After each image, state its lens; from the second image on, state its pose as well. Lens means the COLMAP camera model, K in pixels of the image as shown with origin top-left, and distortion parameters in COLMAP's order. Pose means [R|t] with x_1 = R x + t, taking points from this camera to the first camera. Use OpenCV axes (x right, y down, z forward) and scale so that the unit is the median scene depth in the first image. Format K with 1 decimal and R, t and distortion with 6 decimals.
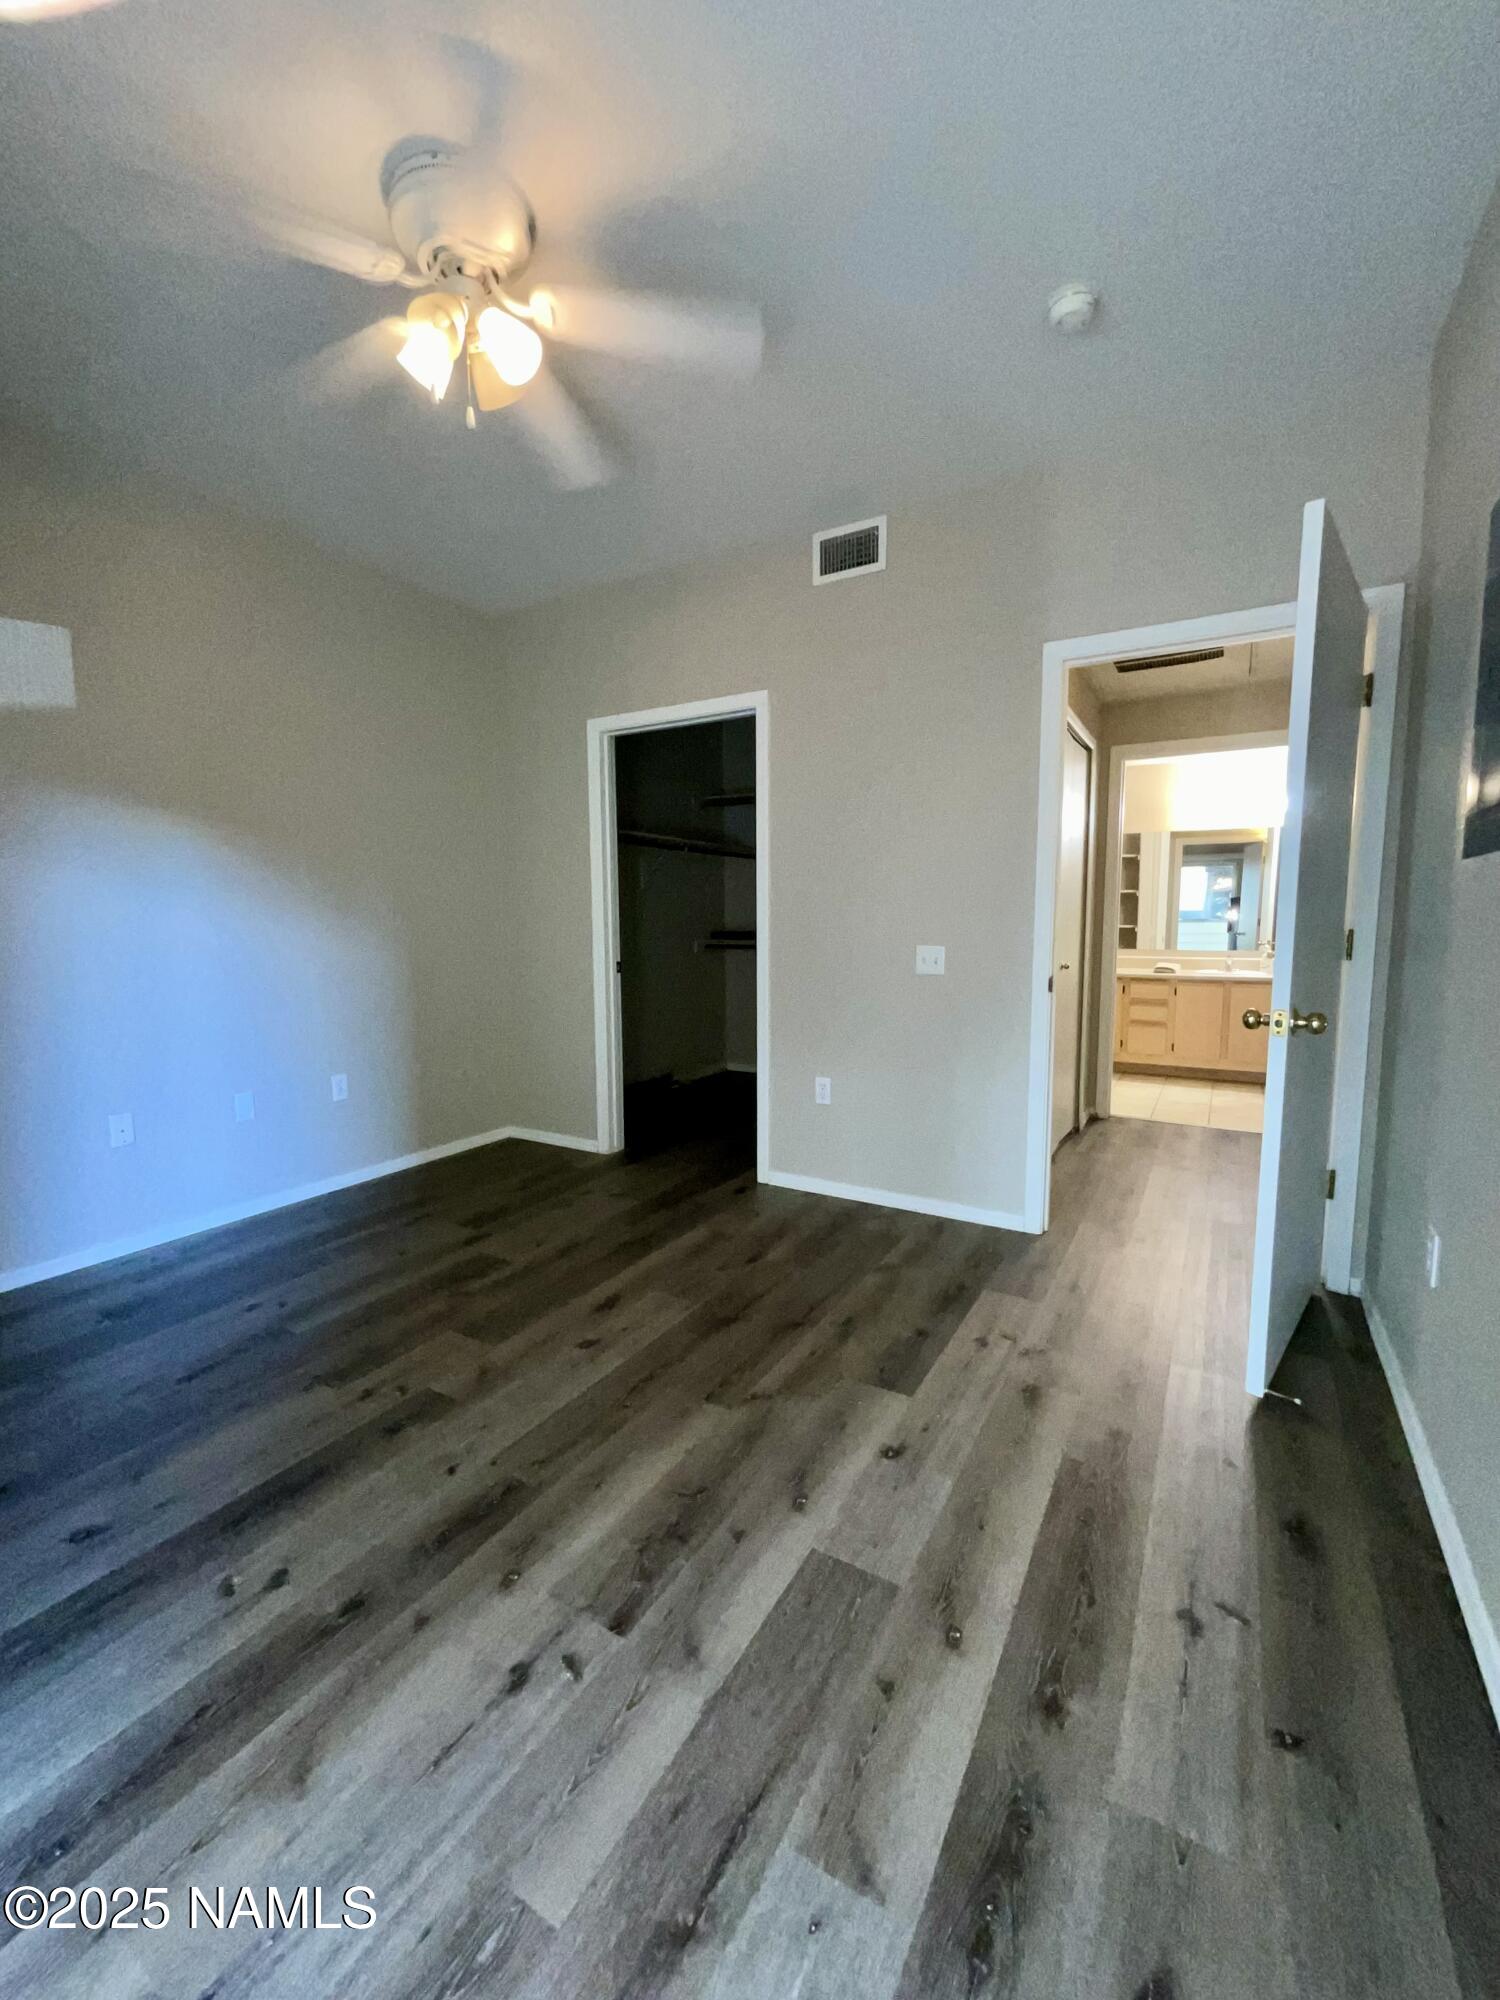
lens RADIAL K [[814.9, 0, 751.0], [0, 814.9, 1004.5], [0, 0, 1]] dist [0.001872, 0.000030]
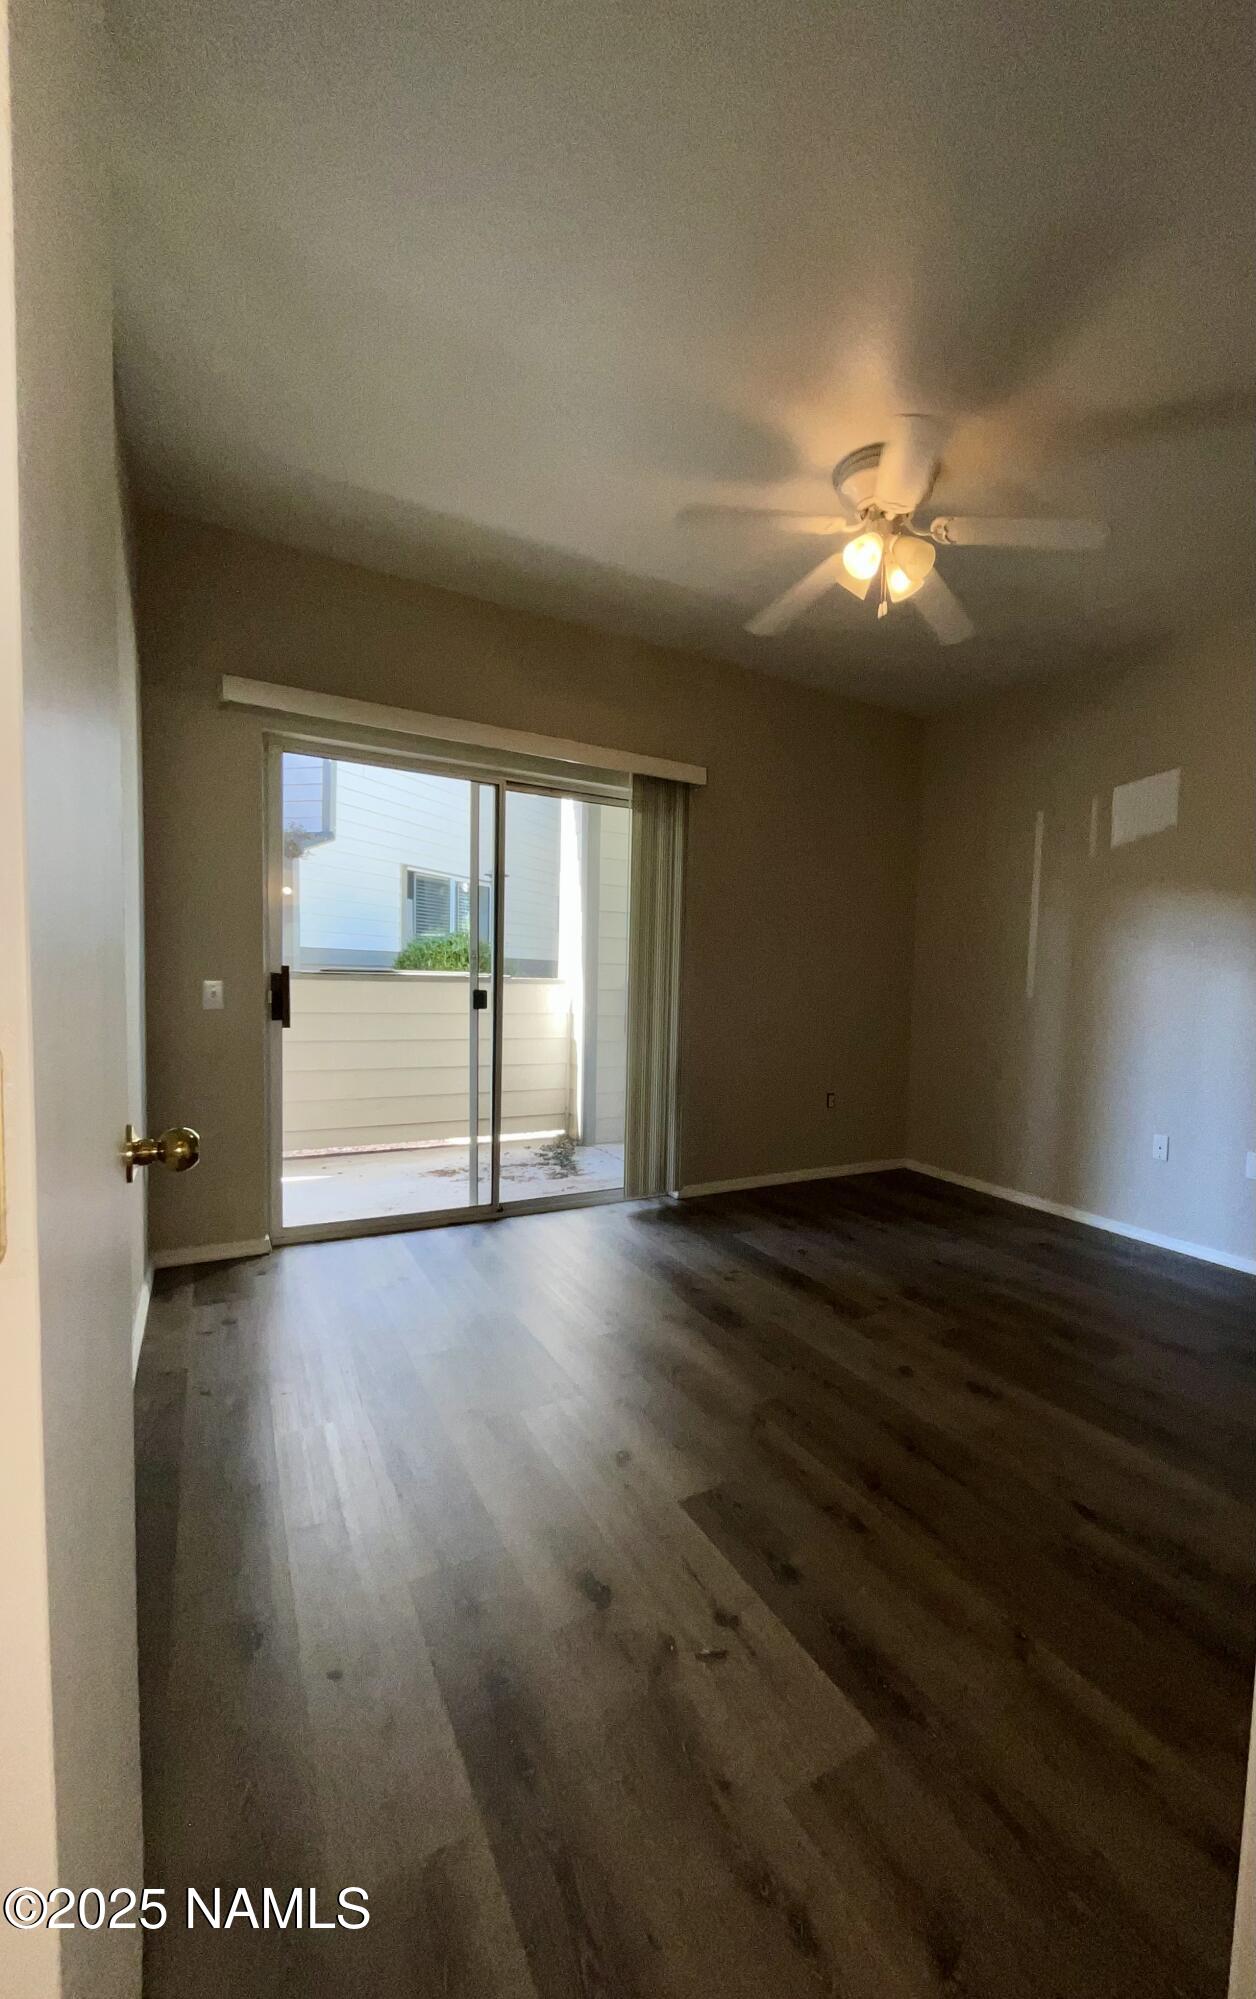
lens RADIAL K [[818.1, 0, 753.3], [0, 818.1, 1033.0], [0, 0, 1]] dist [0.000980, -0.000157]
pose [[-0.442948, 0.052345, -0.895018, 0.811025], [-0.122136, 0.985464, 0.118080, -0.119197], [0.888189, 0.161618, -0.430116, 1.195378]]
